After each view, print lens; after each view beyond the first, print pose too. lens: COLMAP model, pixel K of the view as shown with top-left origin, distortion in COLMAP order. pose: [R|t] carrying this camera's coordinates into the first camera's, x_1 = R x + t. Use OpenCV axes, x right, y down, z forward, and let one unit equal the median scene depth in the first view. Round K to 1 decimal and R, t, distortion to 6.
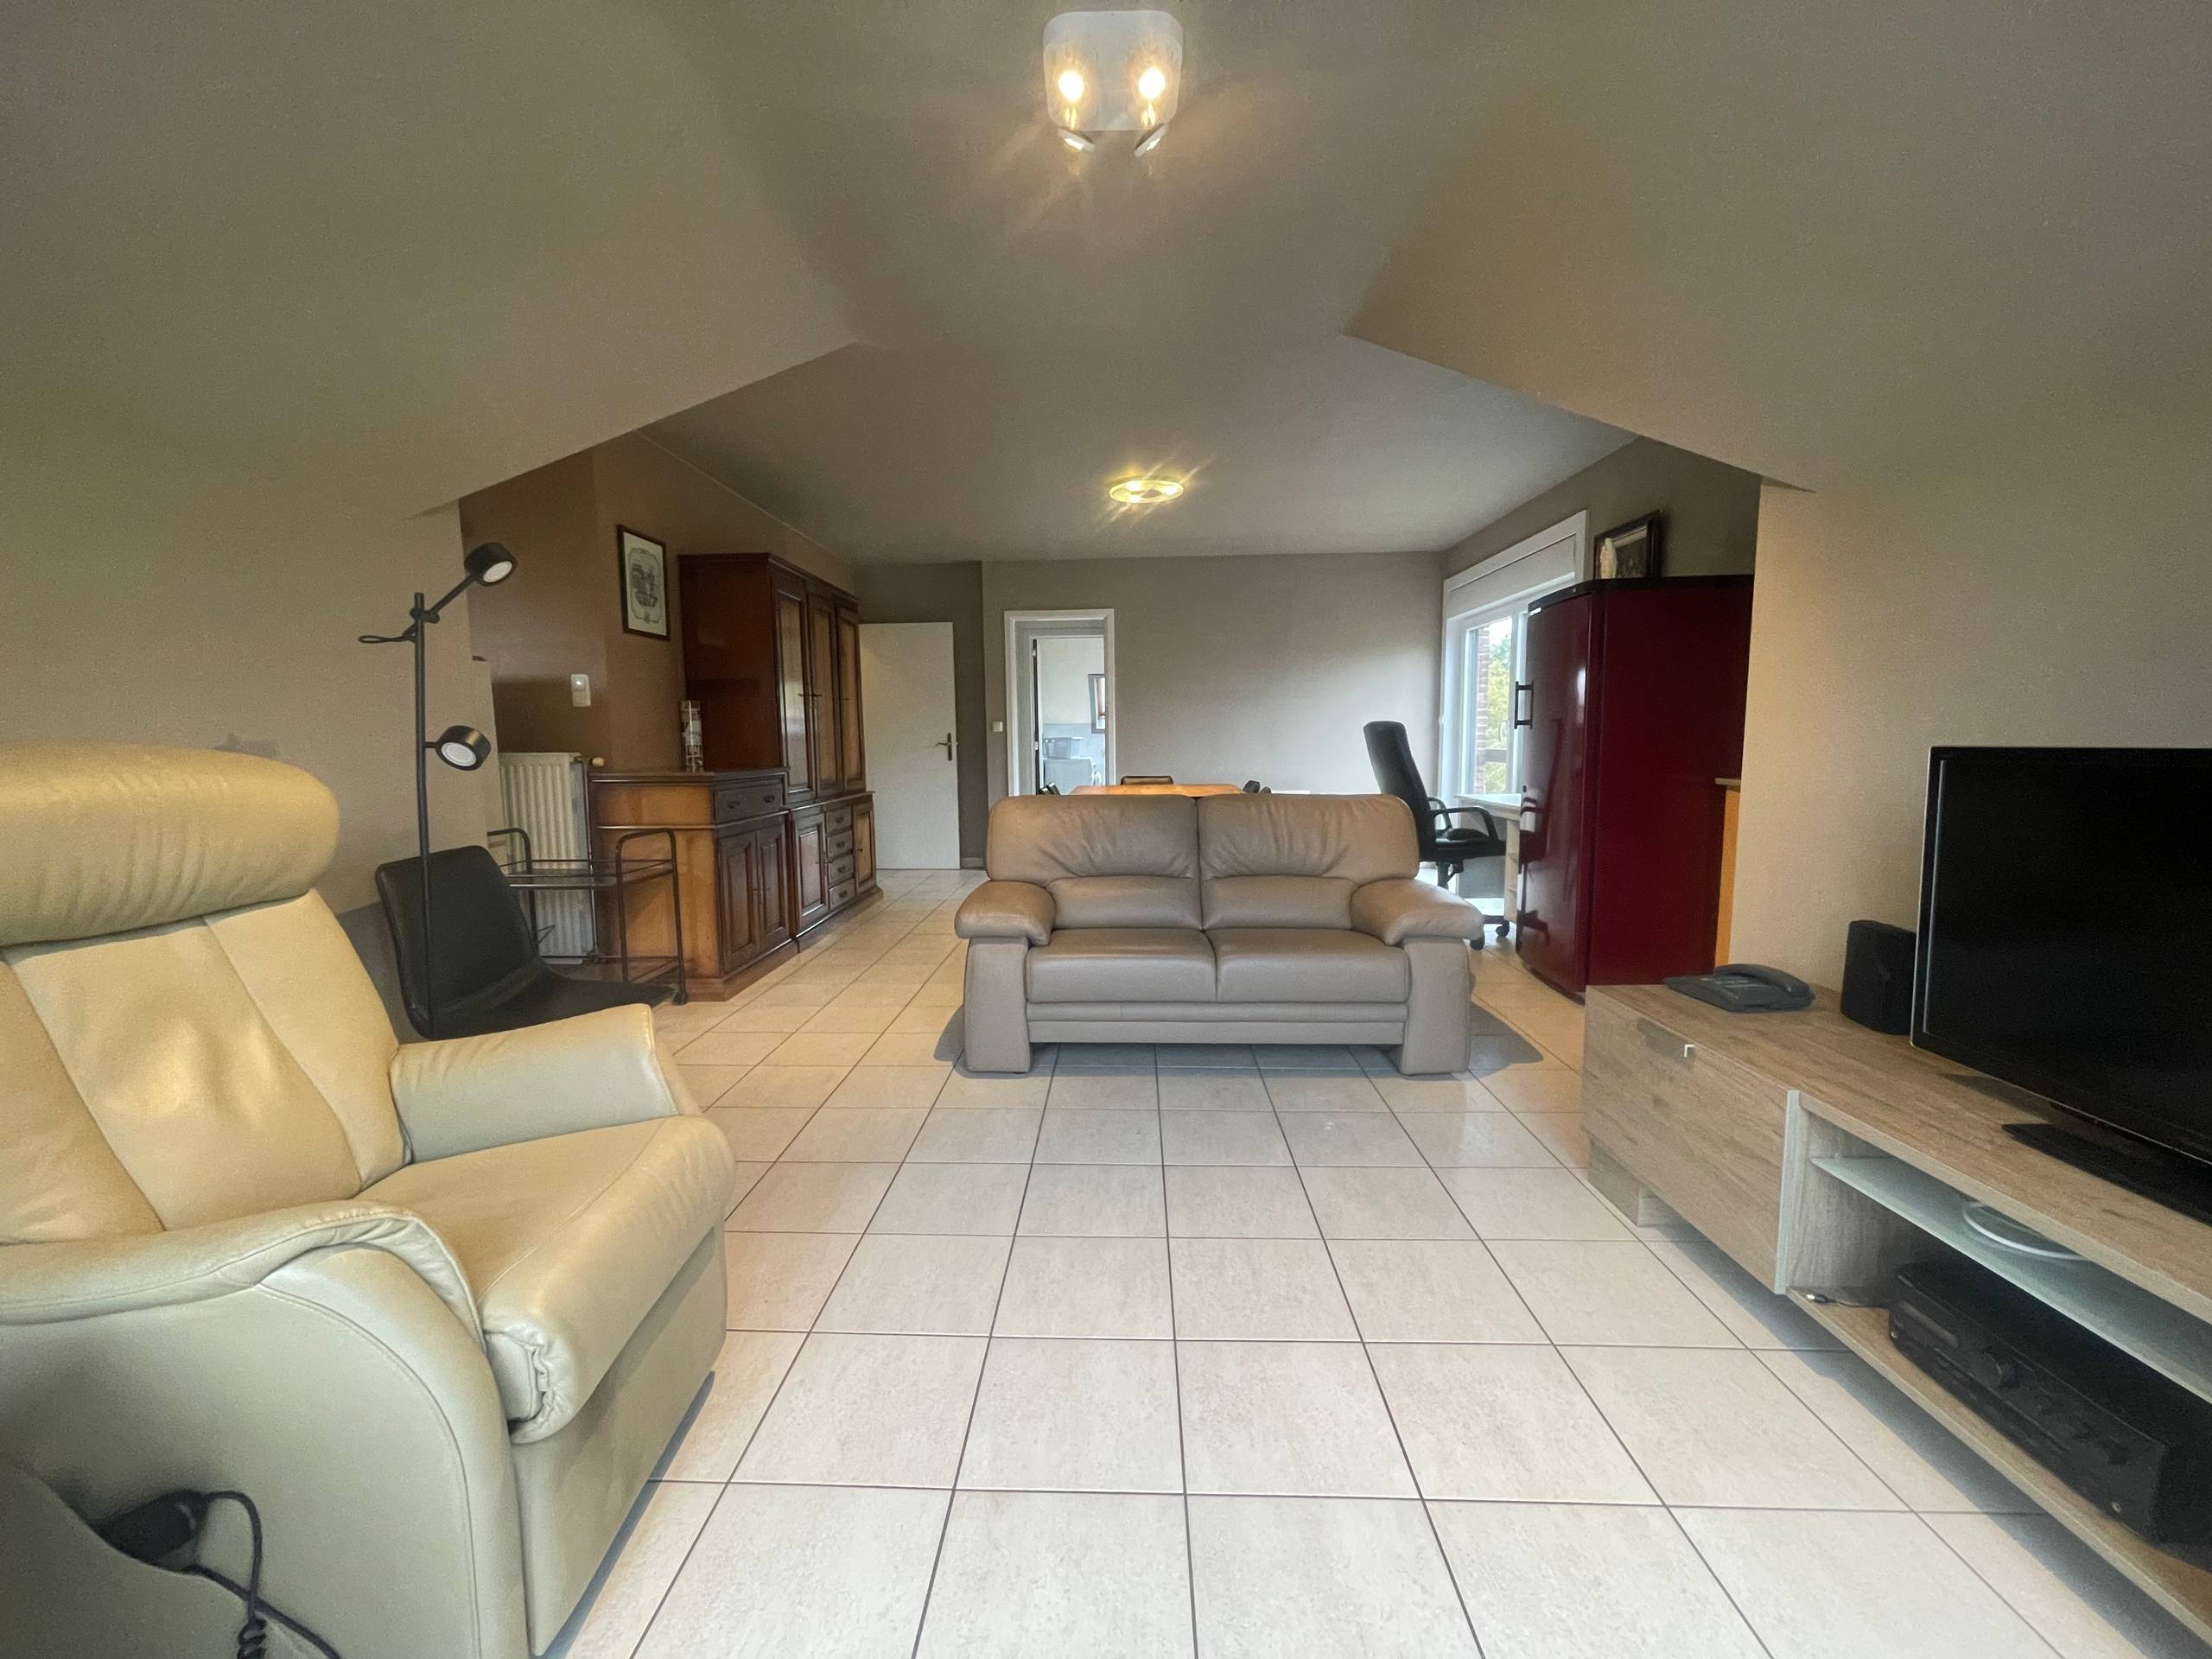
lens RADIAL K [[895.9, 0, 1093.8], [0, 895.9, 829.3], [0, 0, 1]] dist [0.002131, -0.000942]
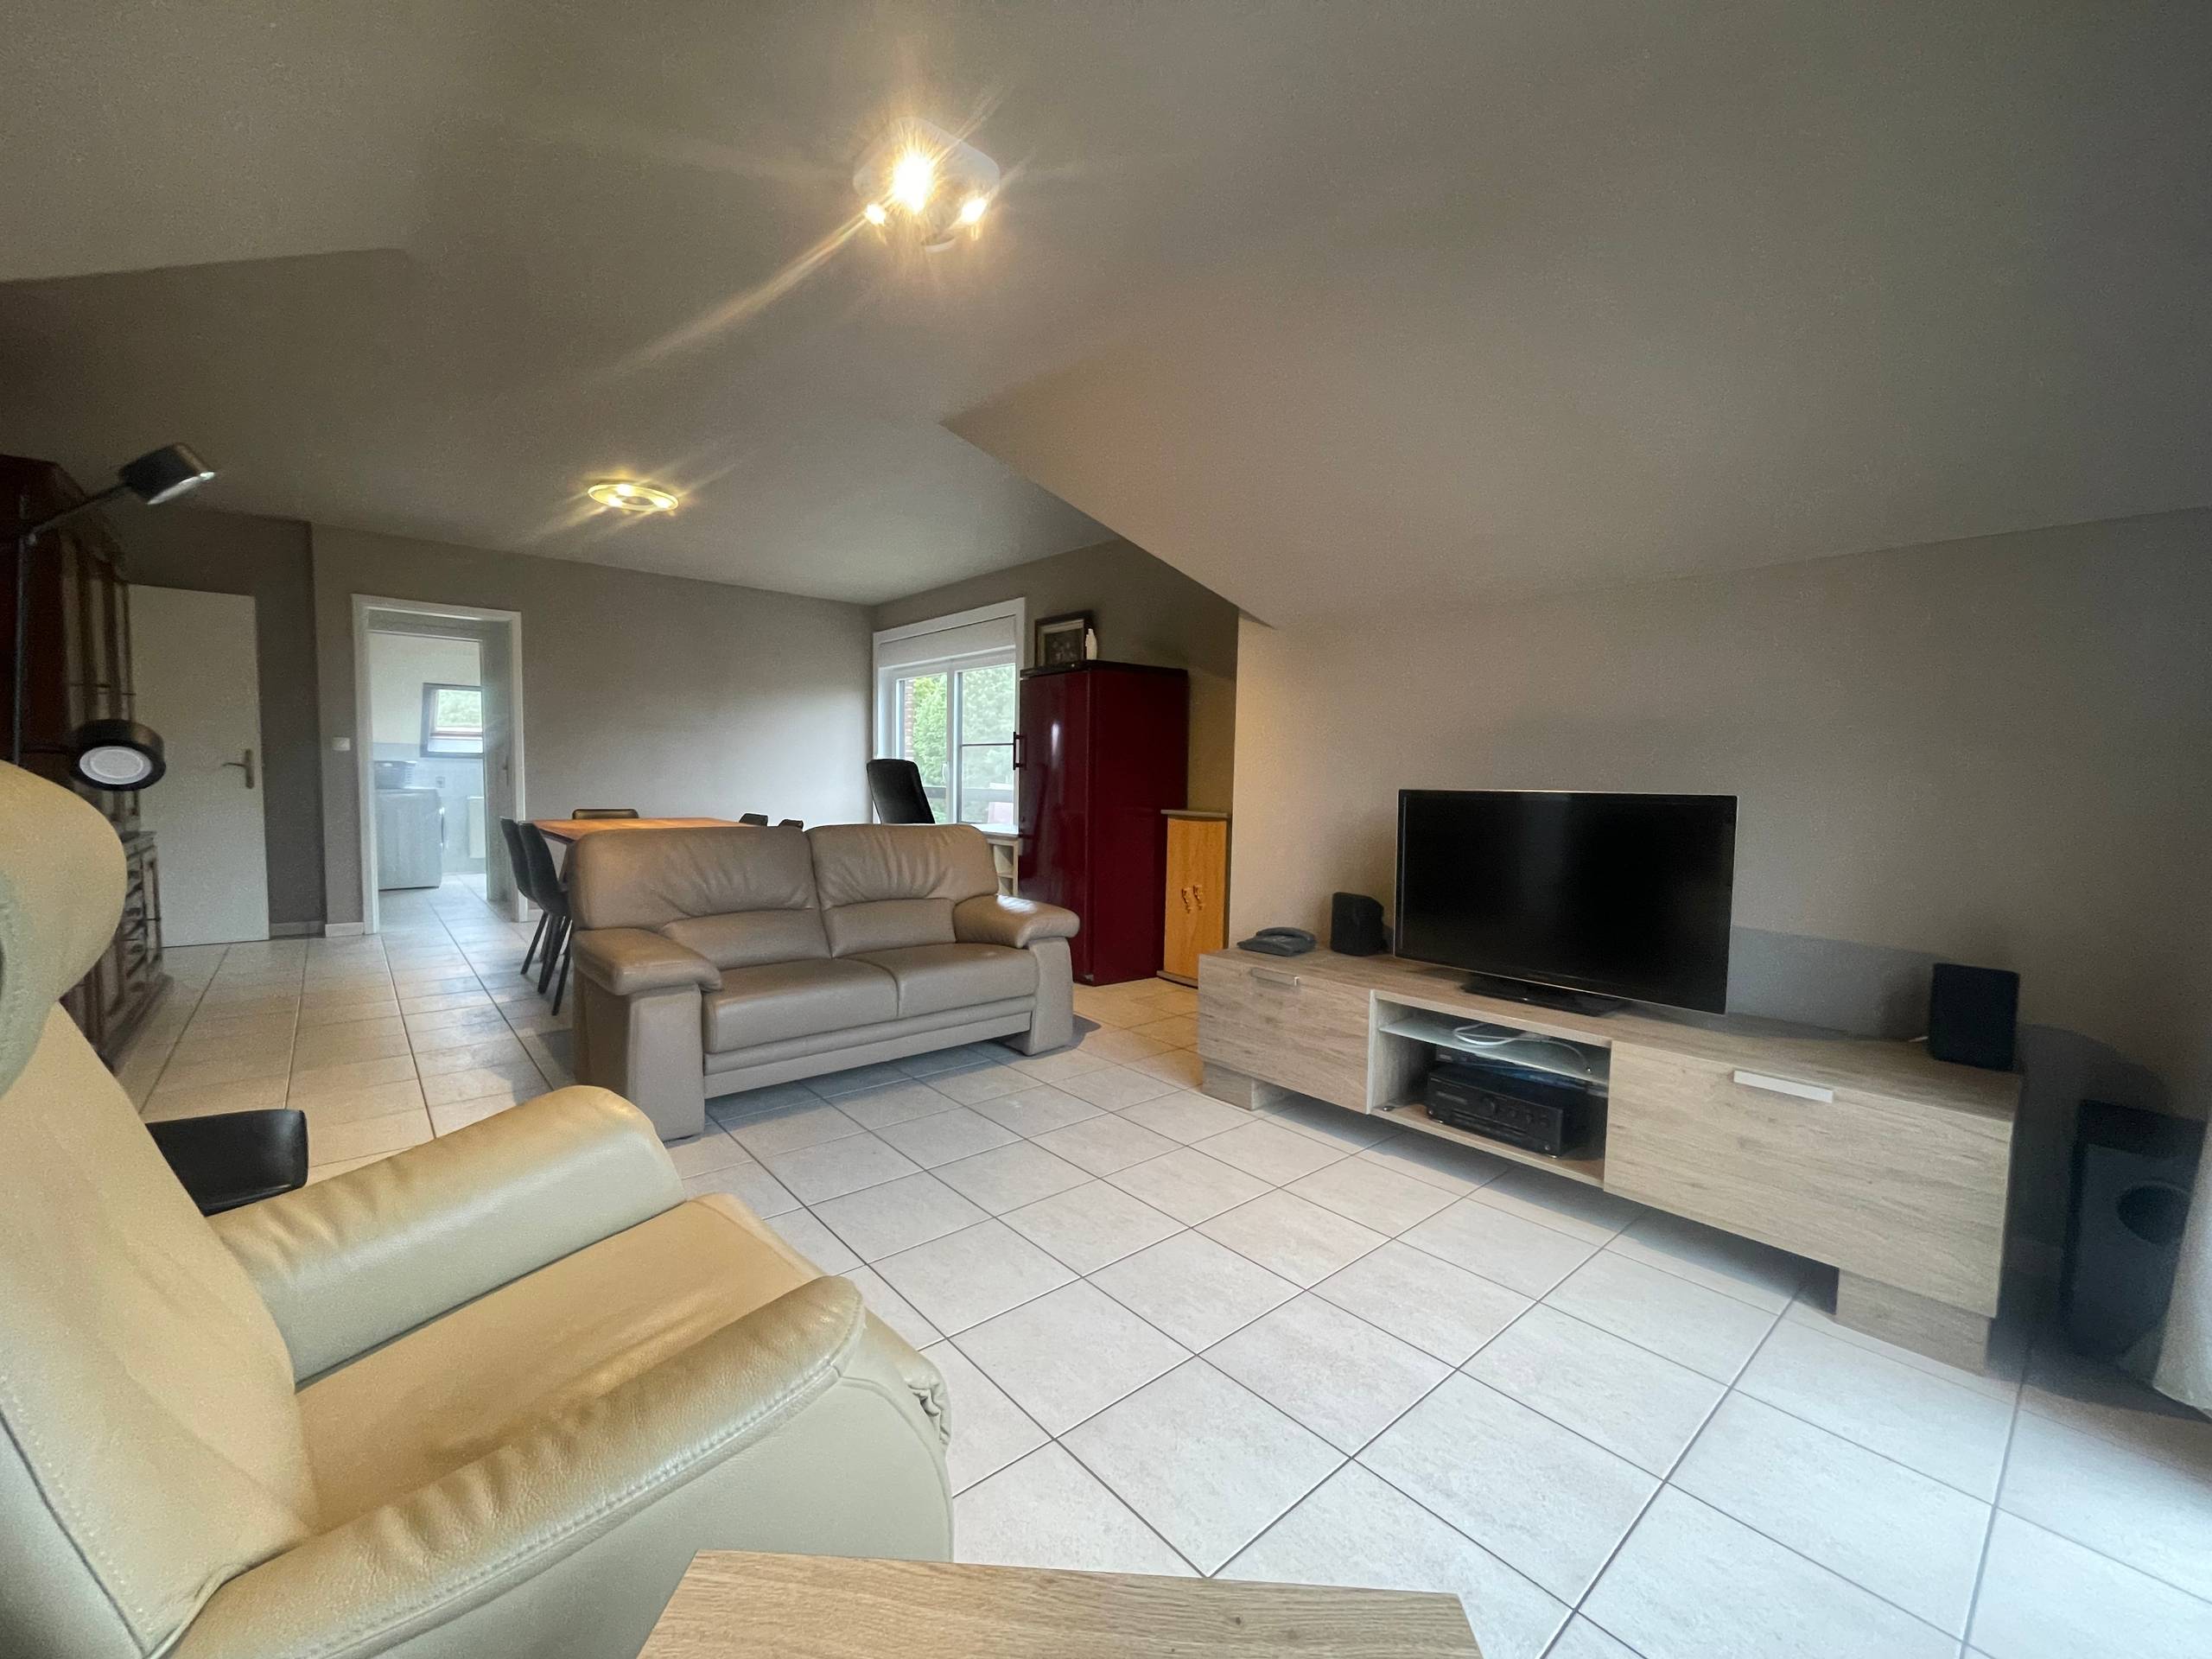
lens RADIAL K [[895.9, 0, 1090.8], [0, 895.9, 830.9], [0, 0, 1]] dist [0.002131, -0.000942]
pose [[0.732568, -0.016916, 0.680483, -0.349131], [0.042464, 0.998880, -0.020883, 0.001125], [-0.679368, 0.044195, 0.732466, 0.046278]]
